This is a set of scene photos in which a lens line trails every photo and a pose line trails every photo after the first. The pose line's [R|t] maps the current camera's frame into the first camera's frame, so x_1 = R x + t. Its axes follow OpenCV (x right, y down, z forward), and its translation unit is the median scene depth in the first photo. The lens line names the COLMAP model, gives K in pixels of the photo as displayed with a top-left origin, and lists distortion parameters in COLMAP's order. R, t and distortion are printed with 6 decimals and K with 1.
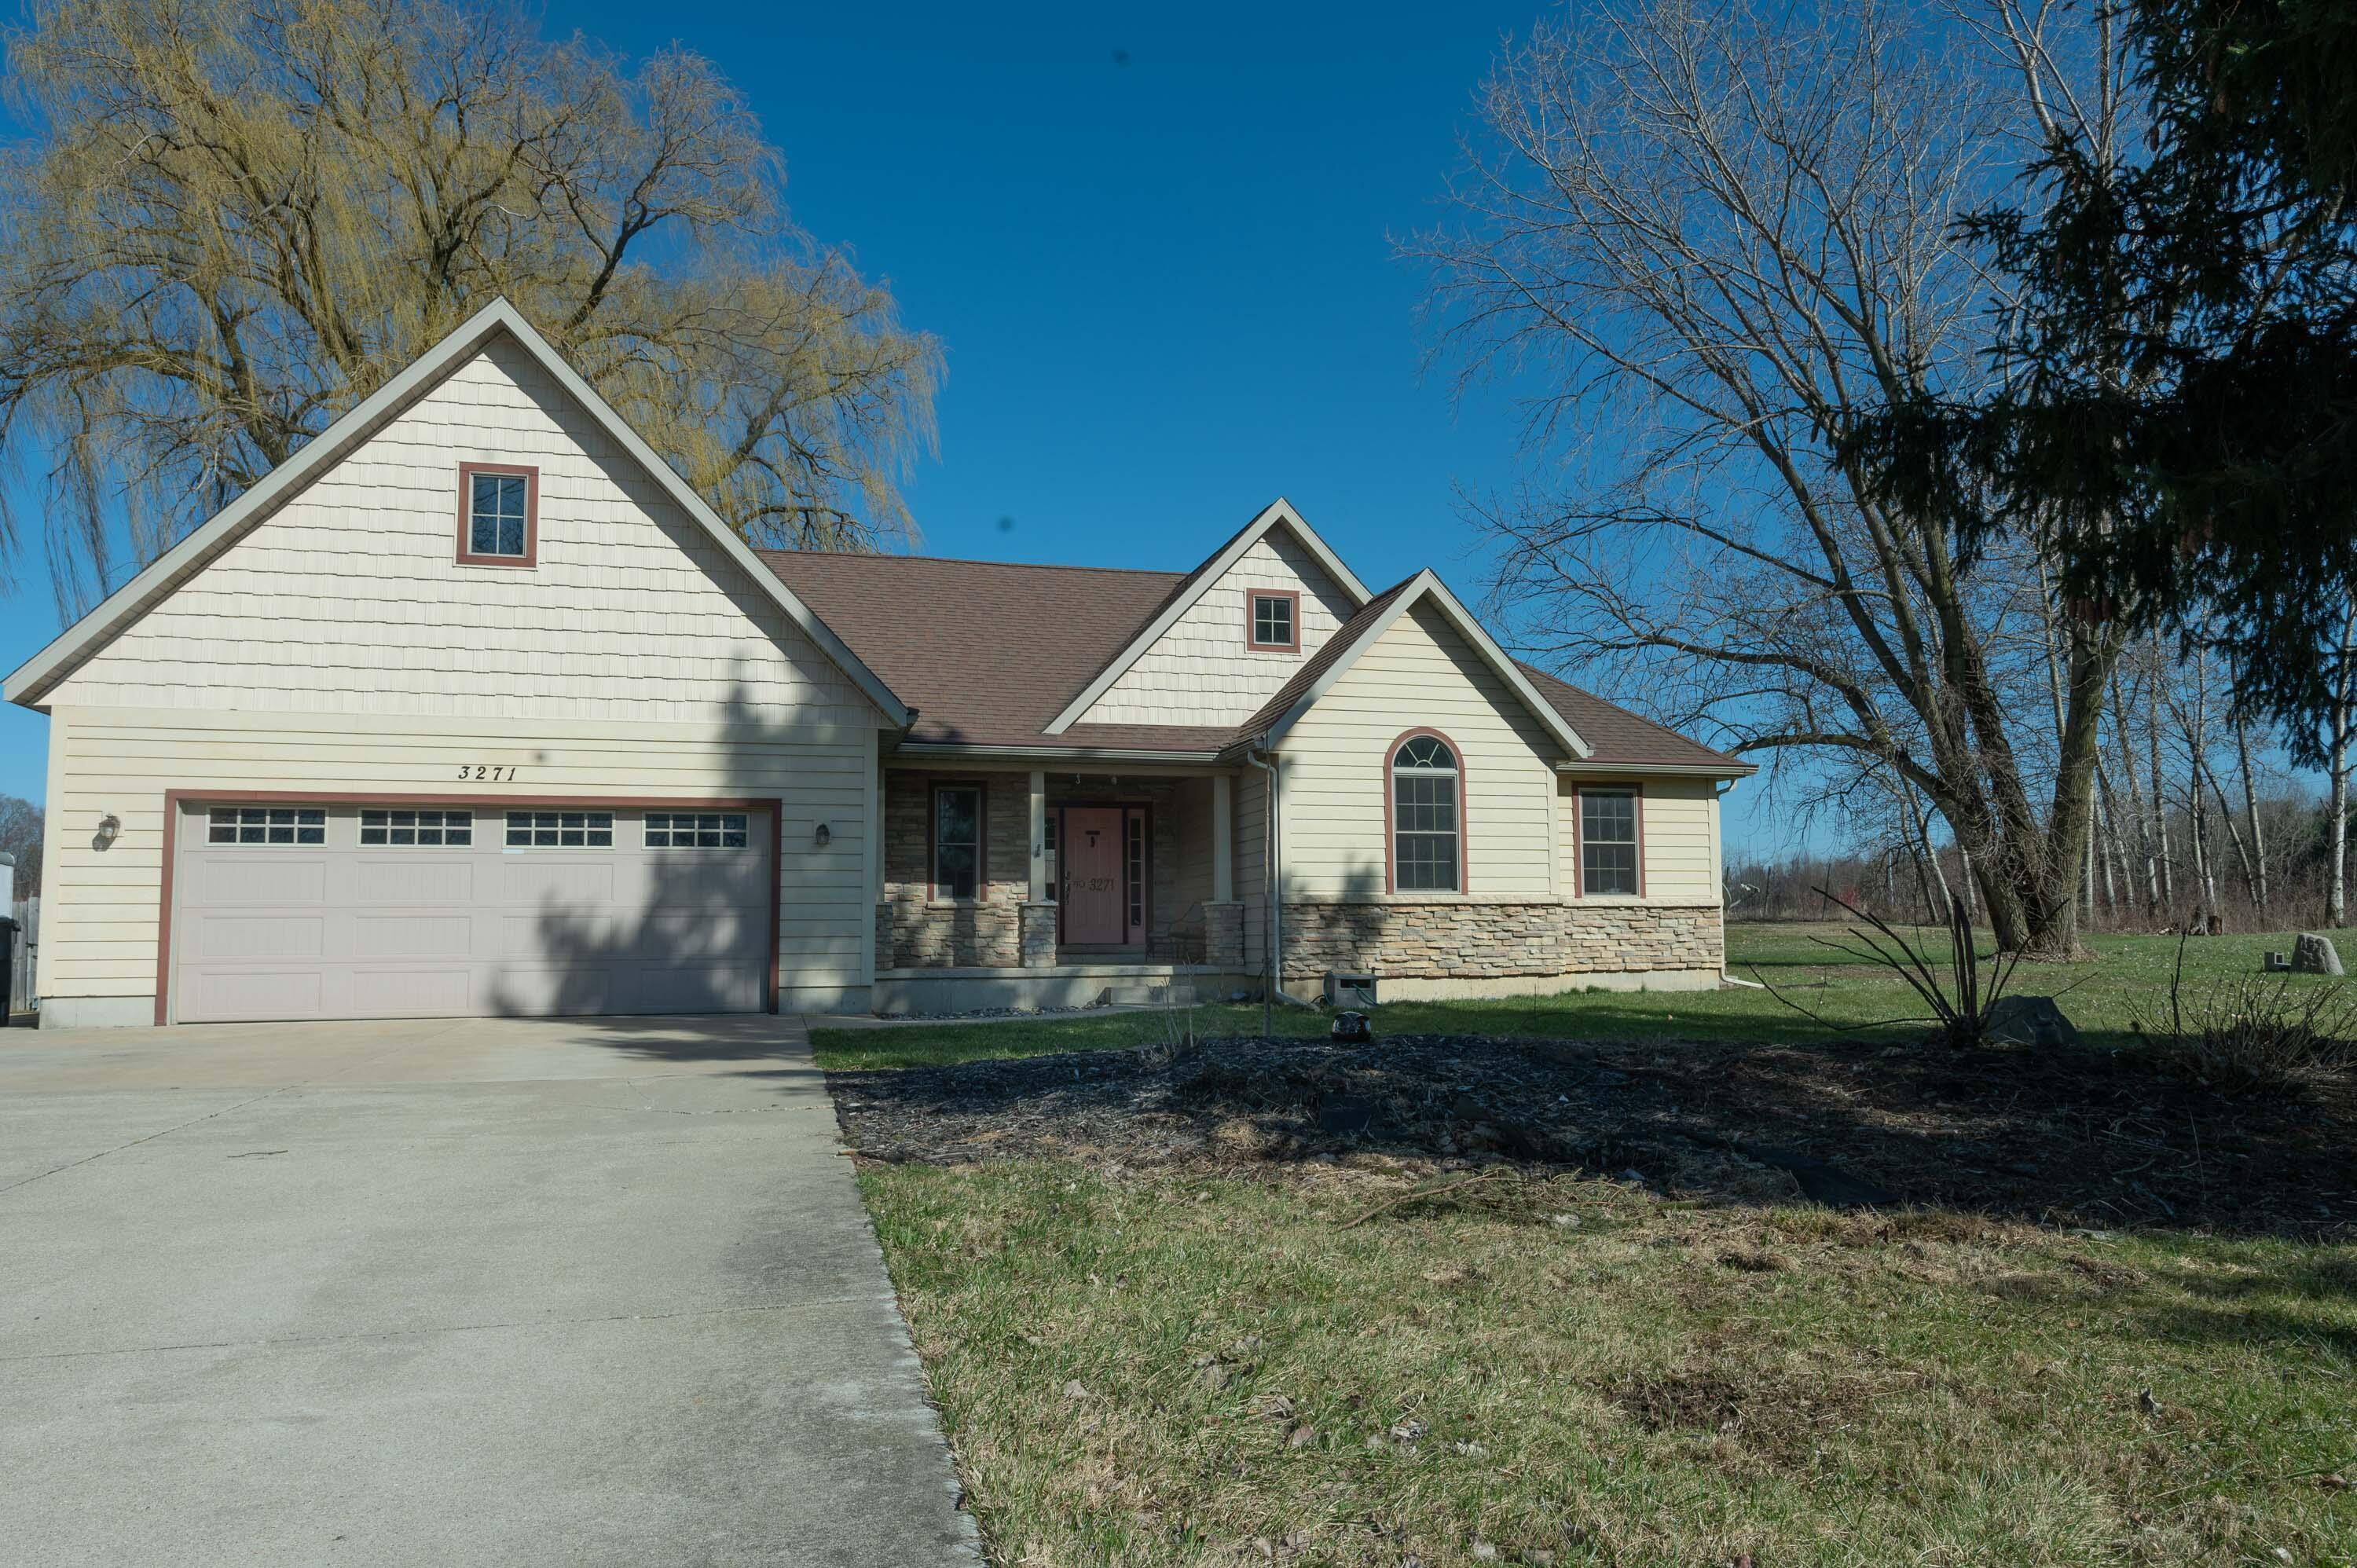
lens RADIAL K [[1678.5, 0, 1178.4], [0, 1678.5, 775.2], [0, 0, 1]] dist [-0.002231, -0.000116]
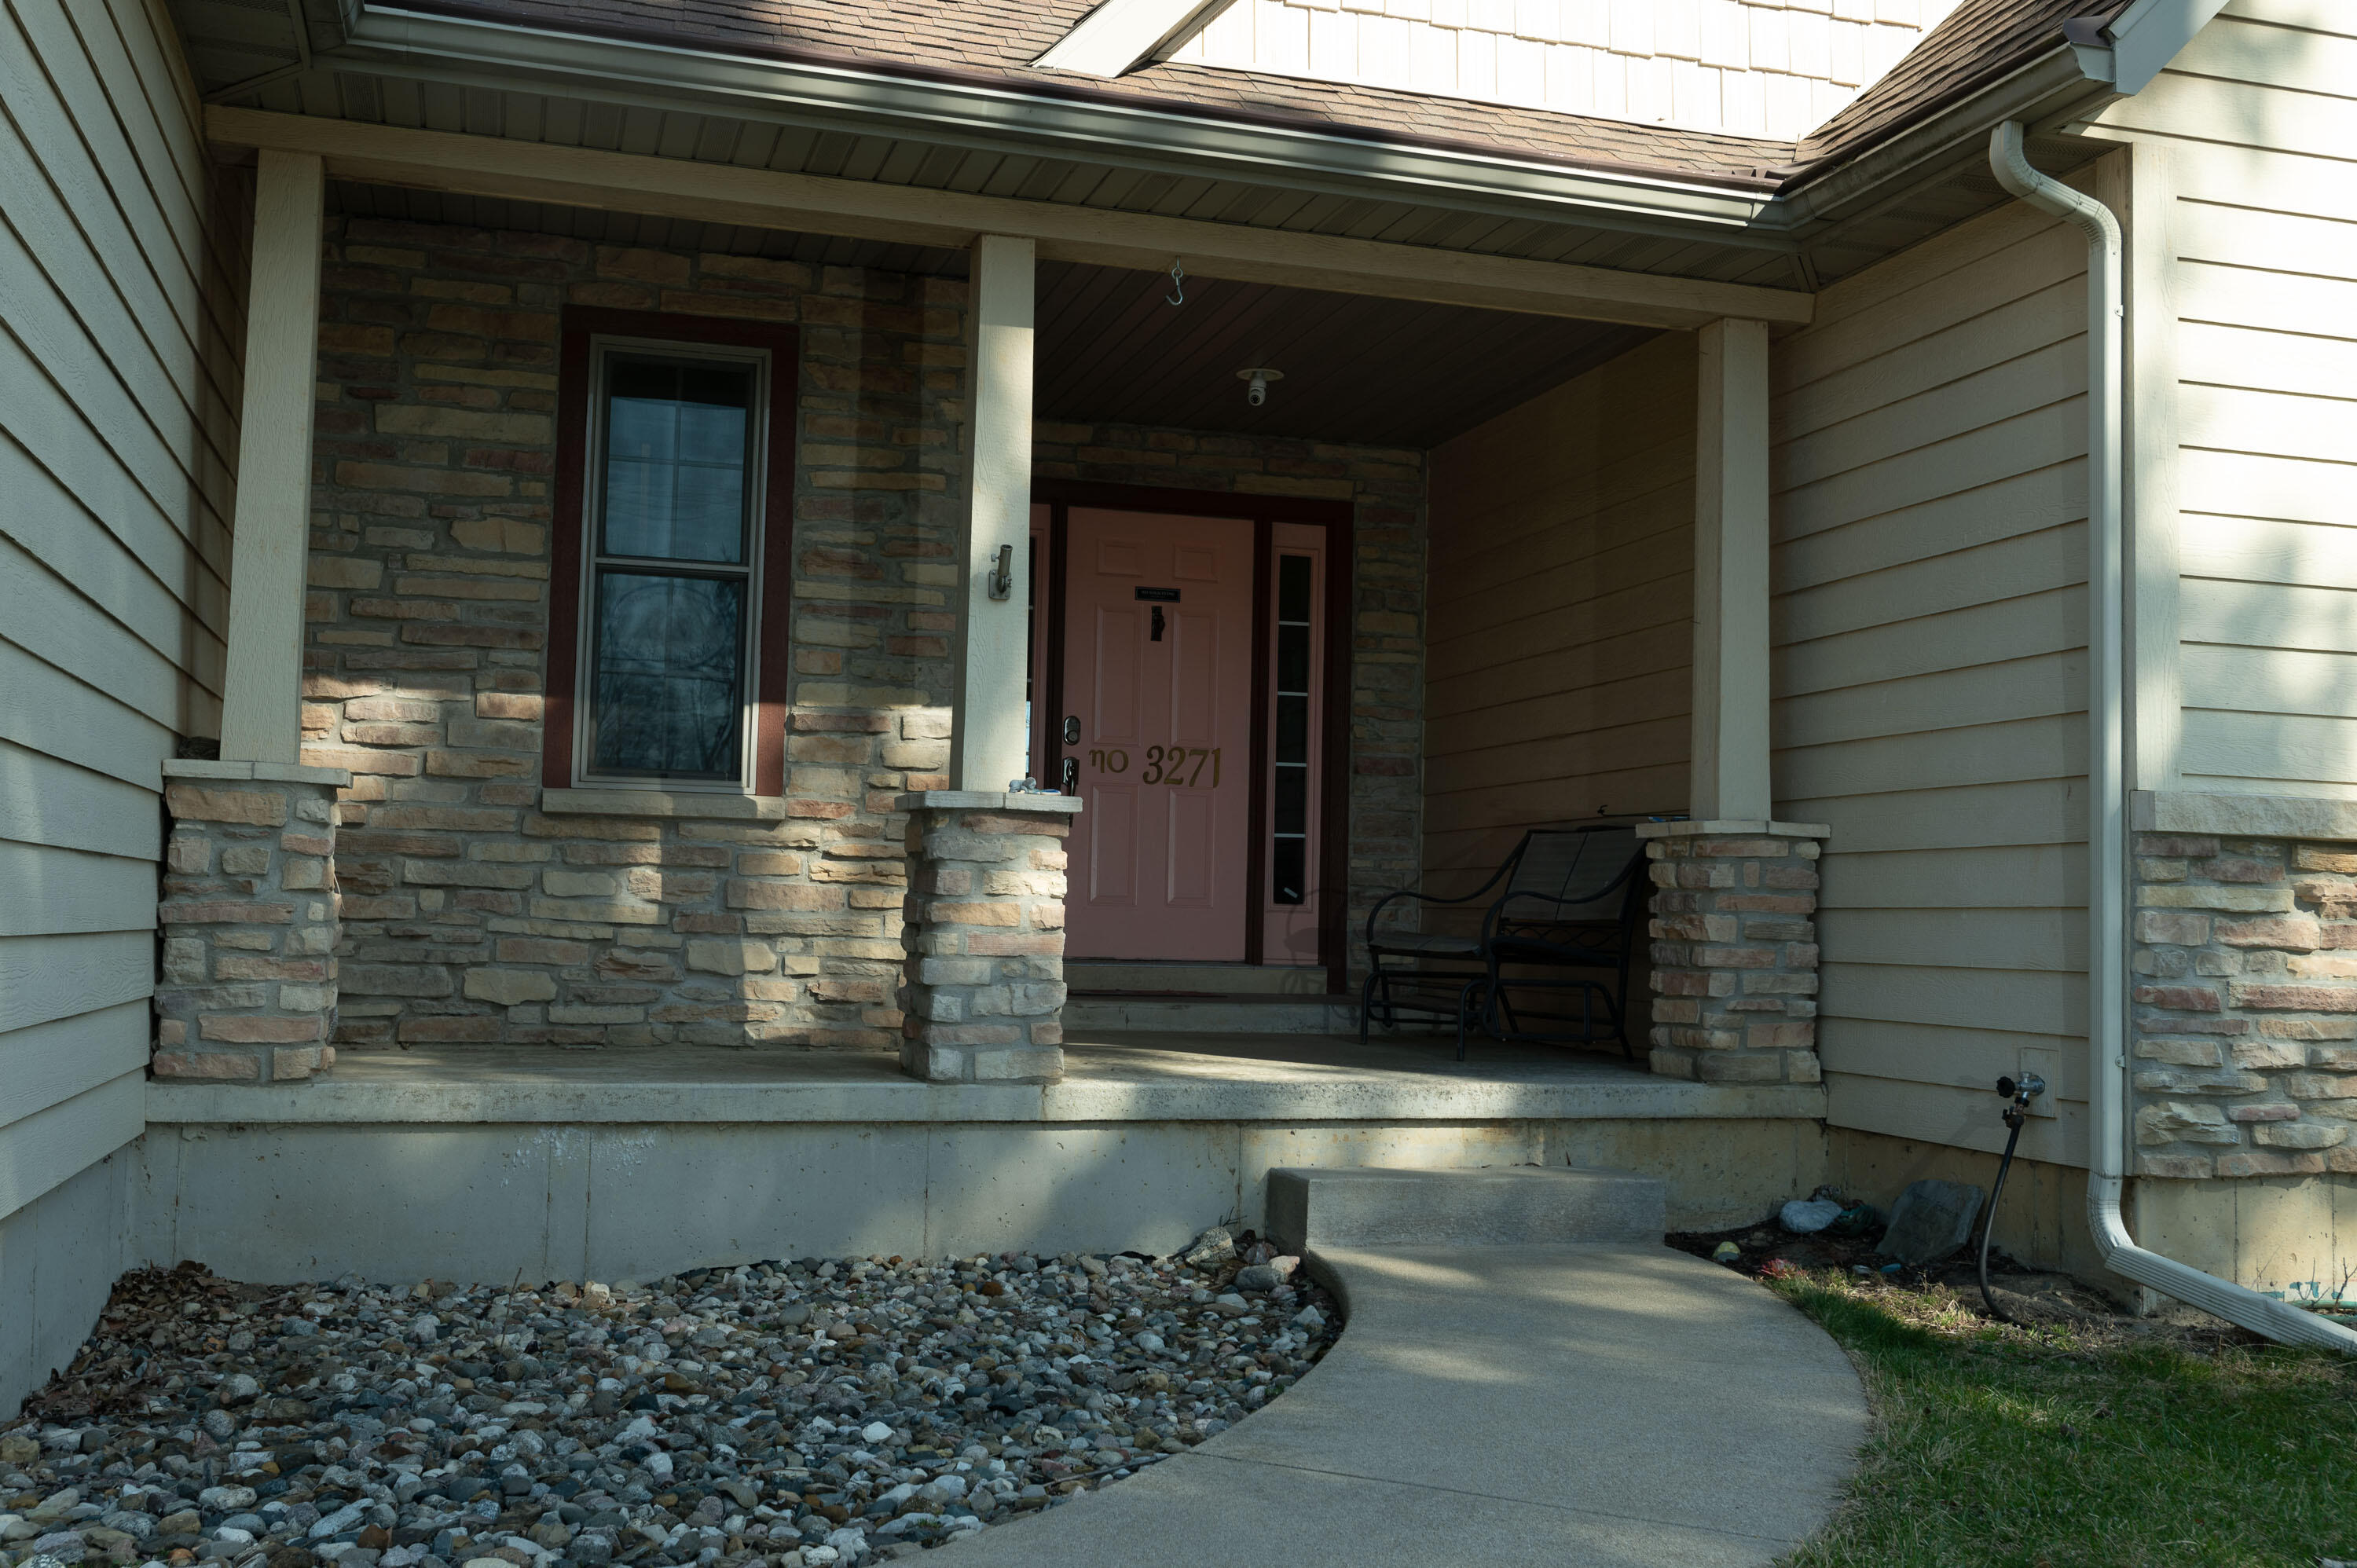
lens RADIAL K [[2178.8, 0, 1177.9], [0, 2178.8, 783.7], [0, 0, 1]] dist [-0.045275, 0.000000]
pose [[0.998953, 0.033869, 0.030765, -0.065581], [-0.035020, 0.998676, 0.037672, 0.059983], [-0.029448, -0.038710, 0.998816, 0.679739]]
